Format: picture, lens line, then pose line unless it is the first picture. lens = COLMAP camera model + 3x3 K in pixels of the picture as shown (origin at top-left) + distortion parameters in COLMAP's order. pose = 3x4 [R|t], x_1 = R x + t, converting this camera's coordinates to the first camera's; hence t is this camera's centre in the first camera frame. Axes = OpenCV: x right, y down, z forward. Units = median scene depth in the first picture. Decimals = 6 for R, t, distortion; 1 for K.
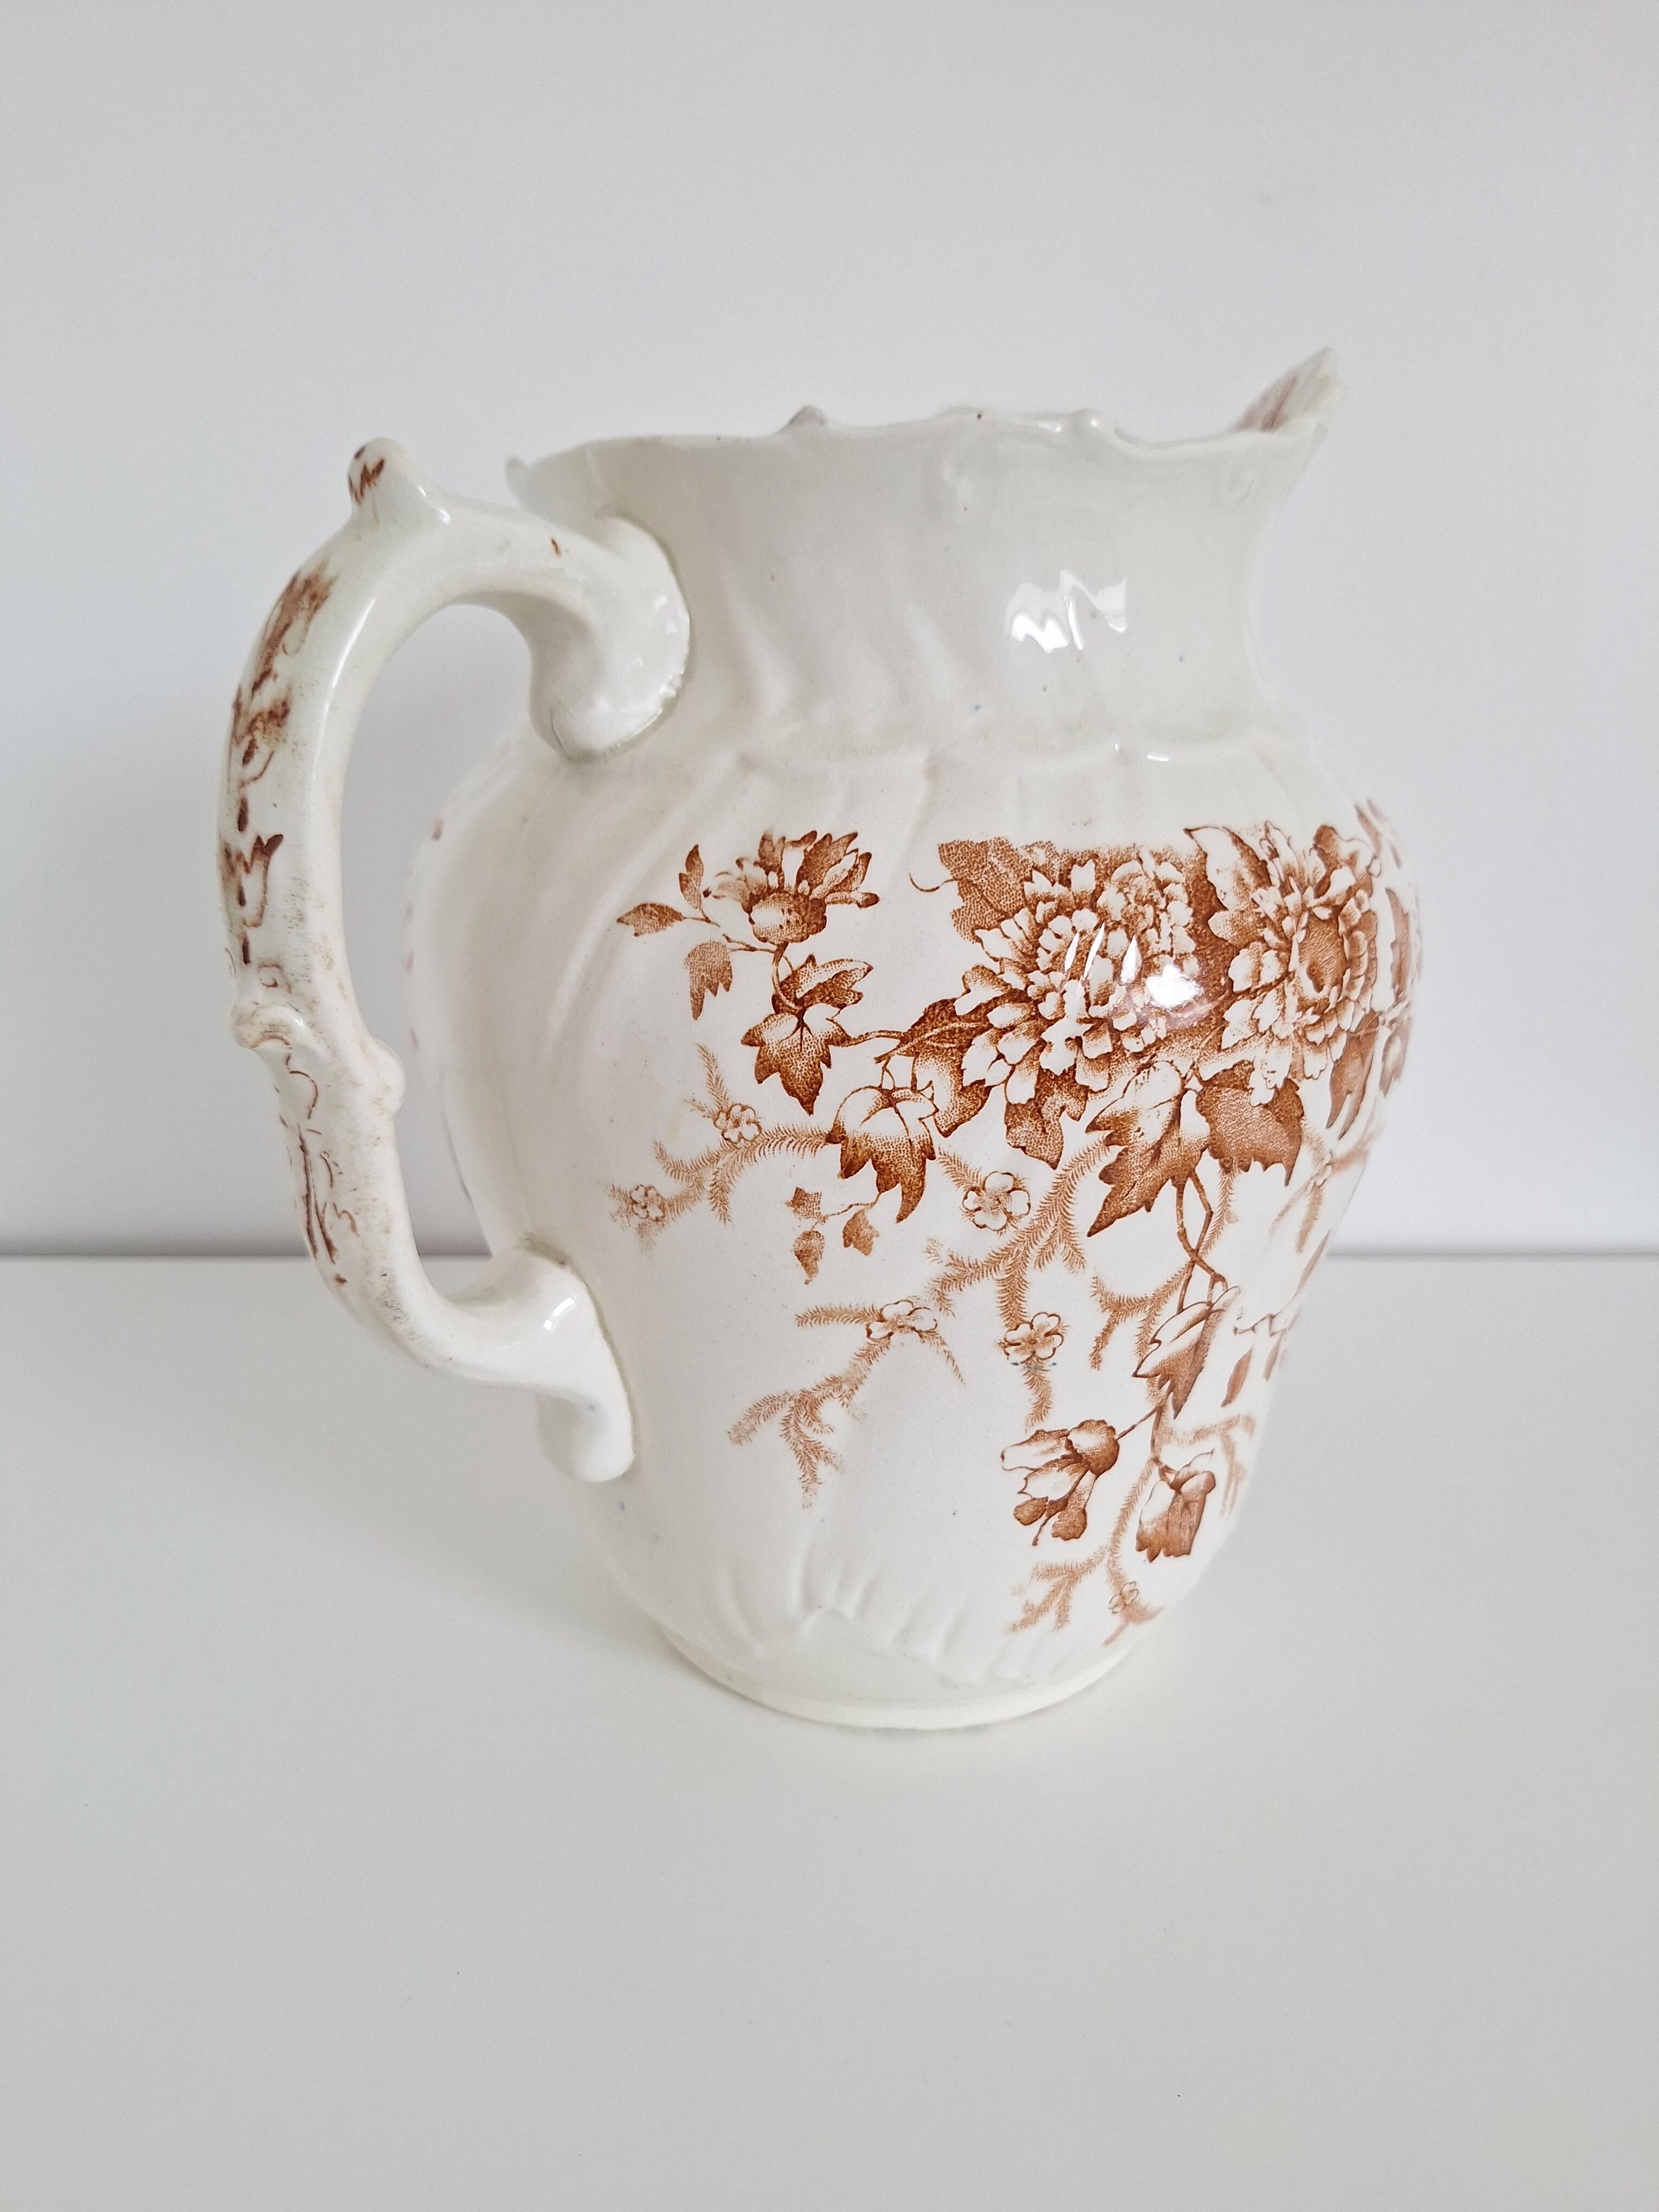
lens RADIAL K [[1577.9, 0, 860.2], [0, 1577.9, 1129.6], [0, 0, 1]] dist [0.123744, -0.273289]
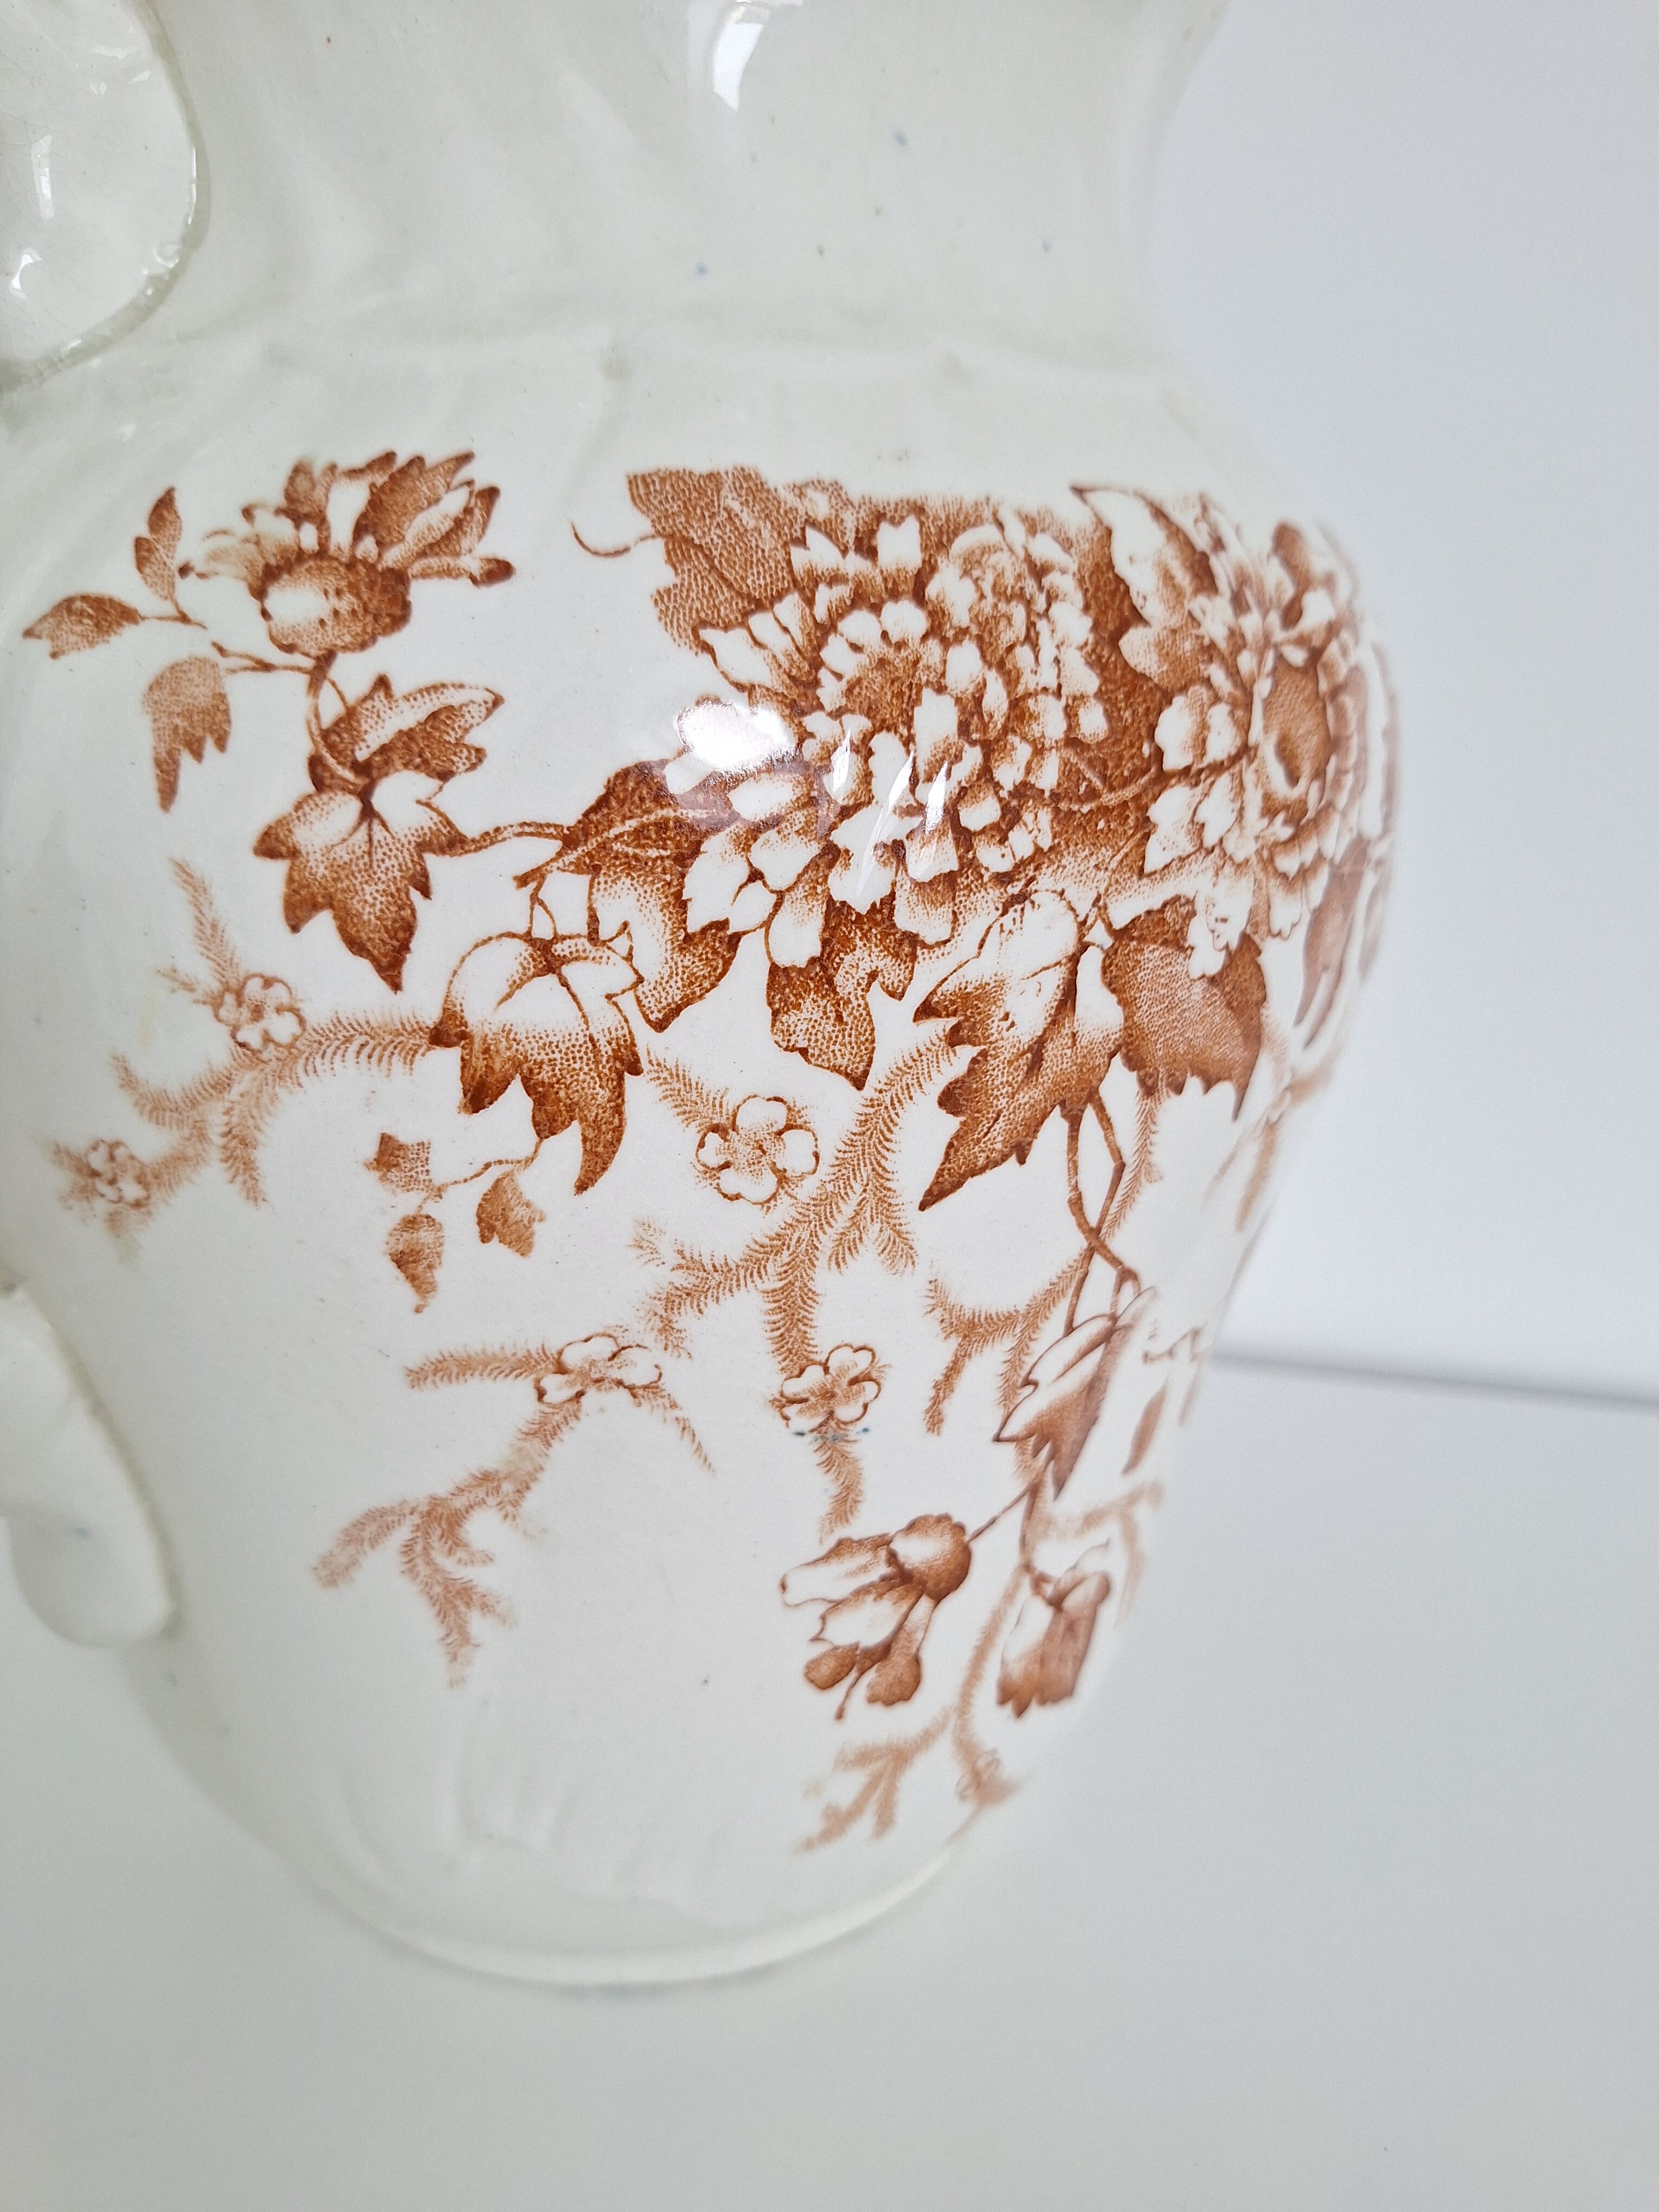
lens RADIAL K [[1570.9, 0, 827.1], [0, 1570.9, 1117.9], [0, 0, 1]] dist [0.154511, -0.370687]
pose [[0.994151, -0.022334, 0.105660, 0.054024], [0.023490, 0.999677, -0.009705, 0.041165], [-0.105409, 0.012131, 0.994355, 0.461280]]
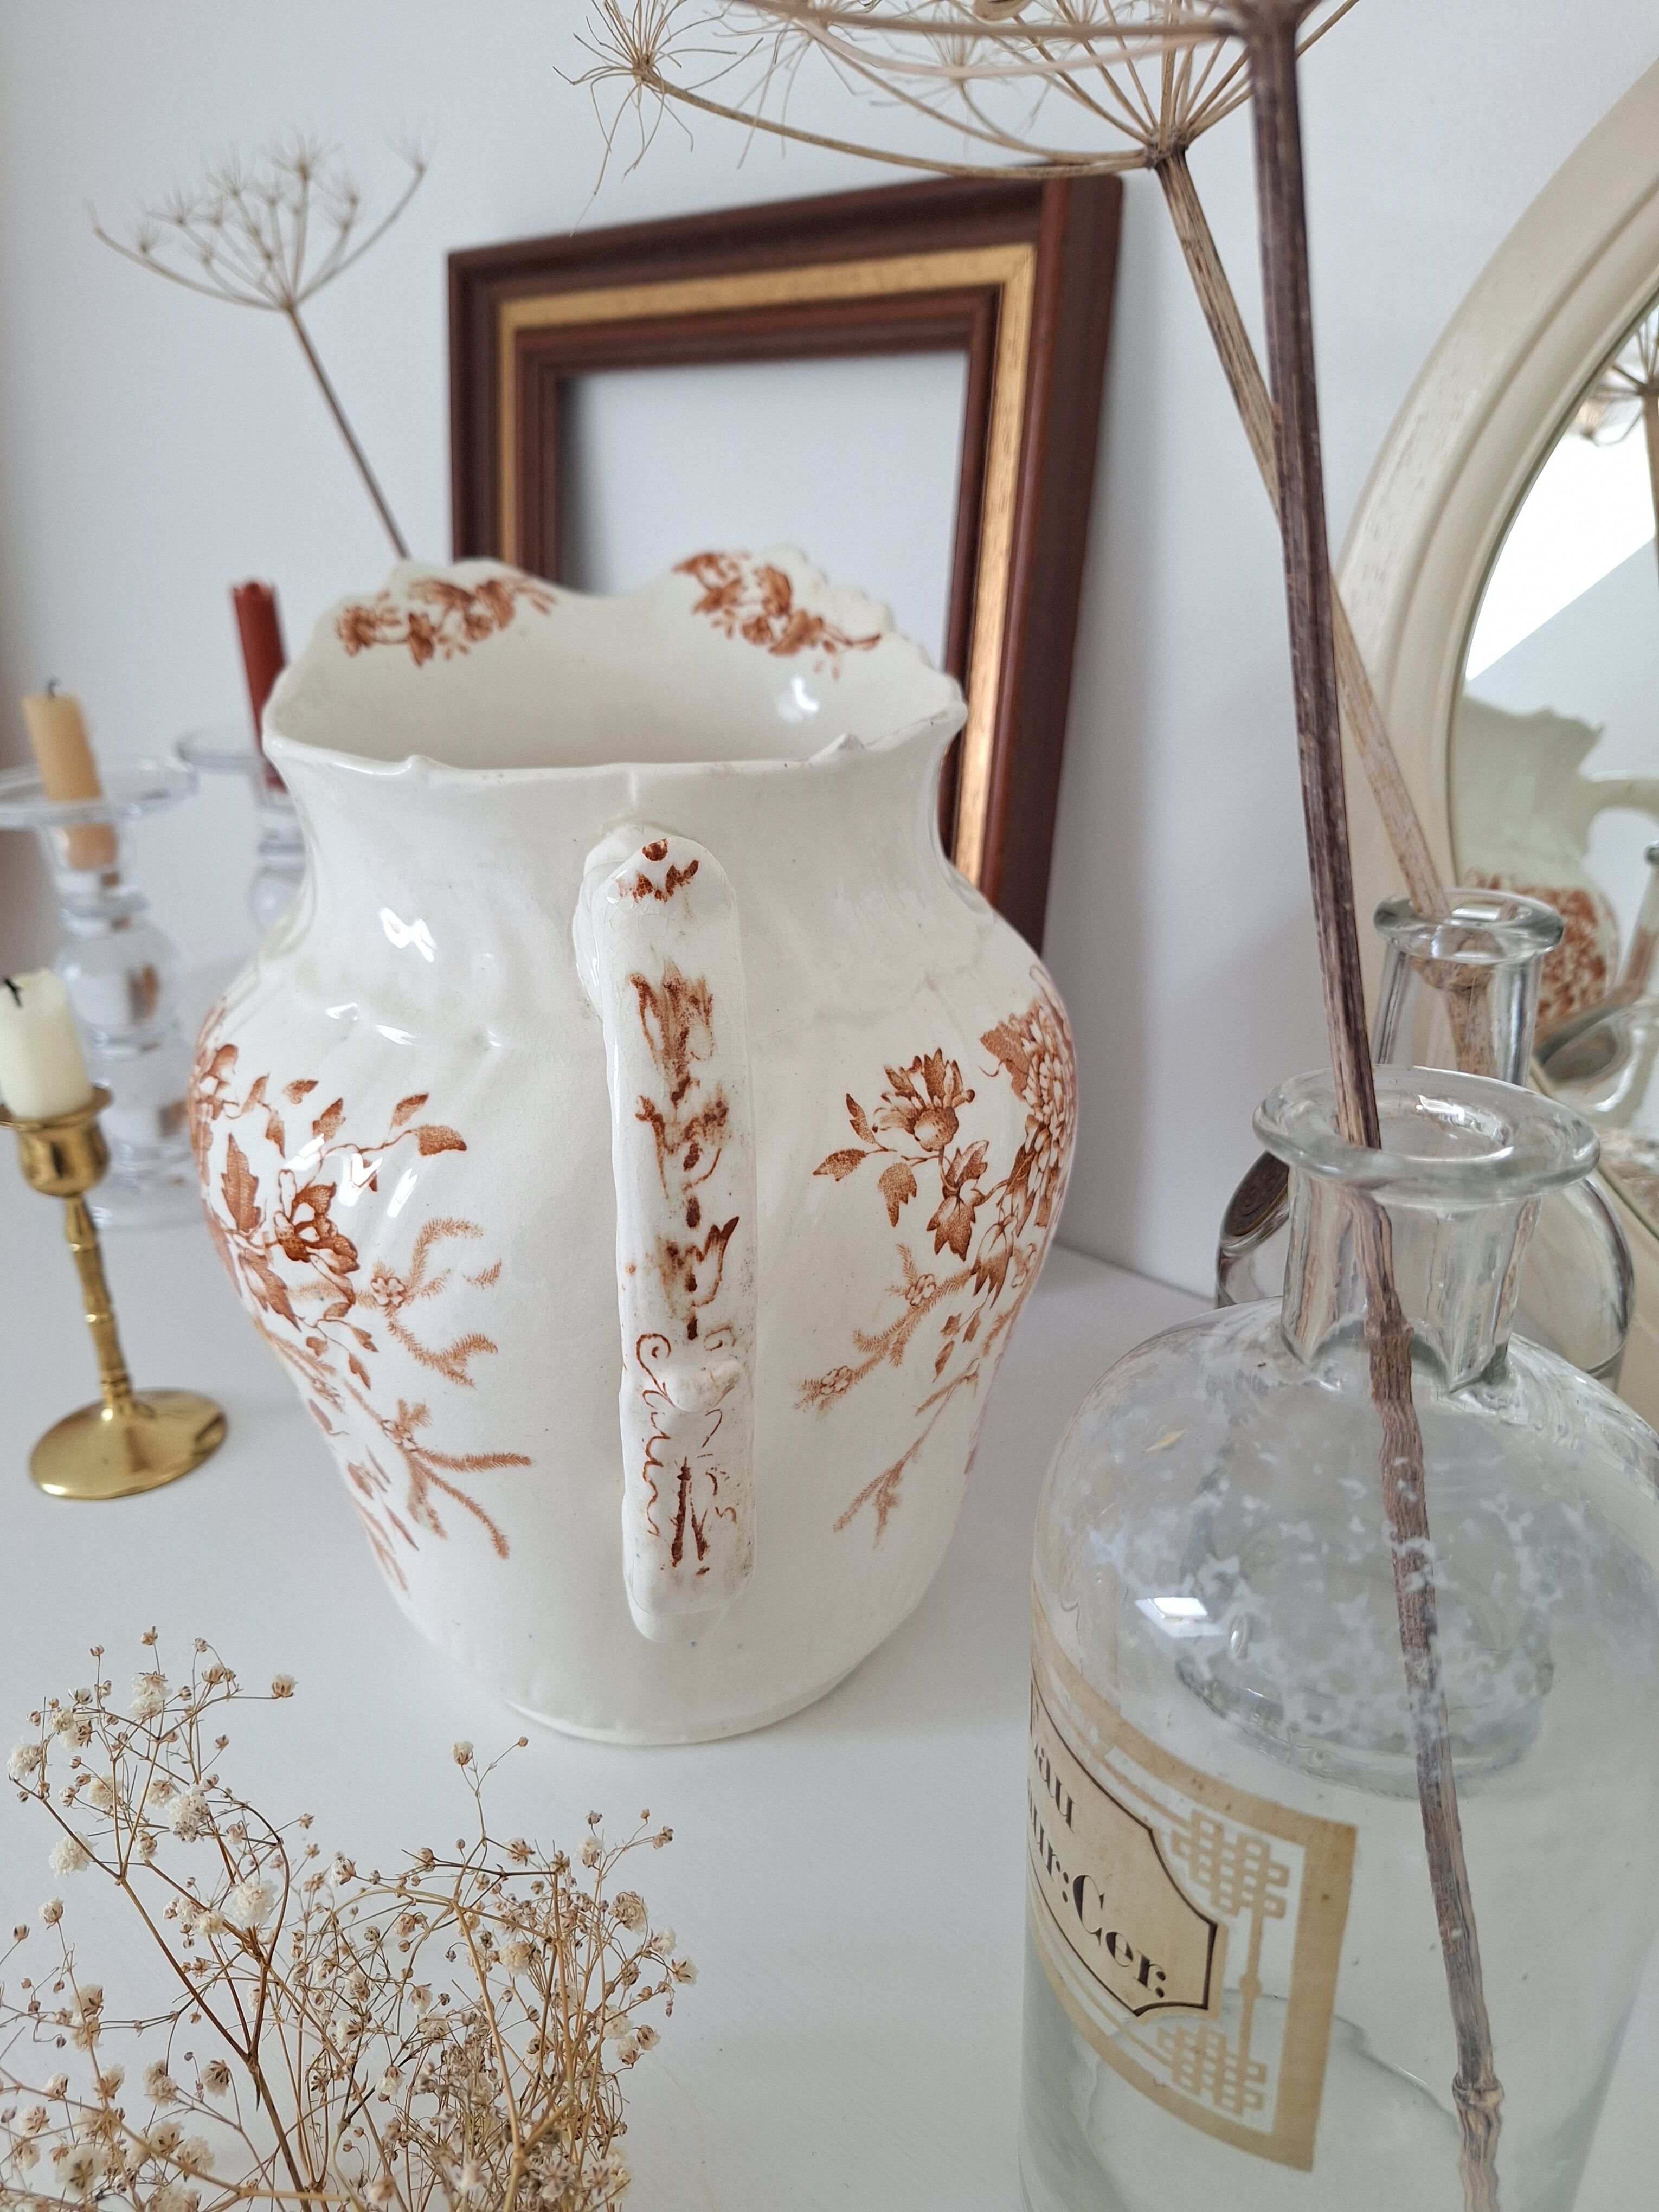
lens RADIAL K [[1570.9, 0, 827.1], [0, 1570.9, 1117.9], [0, 0, 1]] dist [0.154511, -0.370687]
pose [[0.599445, -0.327432, 0.730379, -1.023254], [0.242402, 0.943912, 0.224213, -0.445734], [-0.762828, 0.042641, 0.645194, 0.233518]]
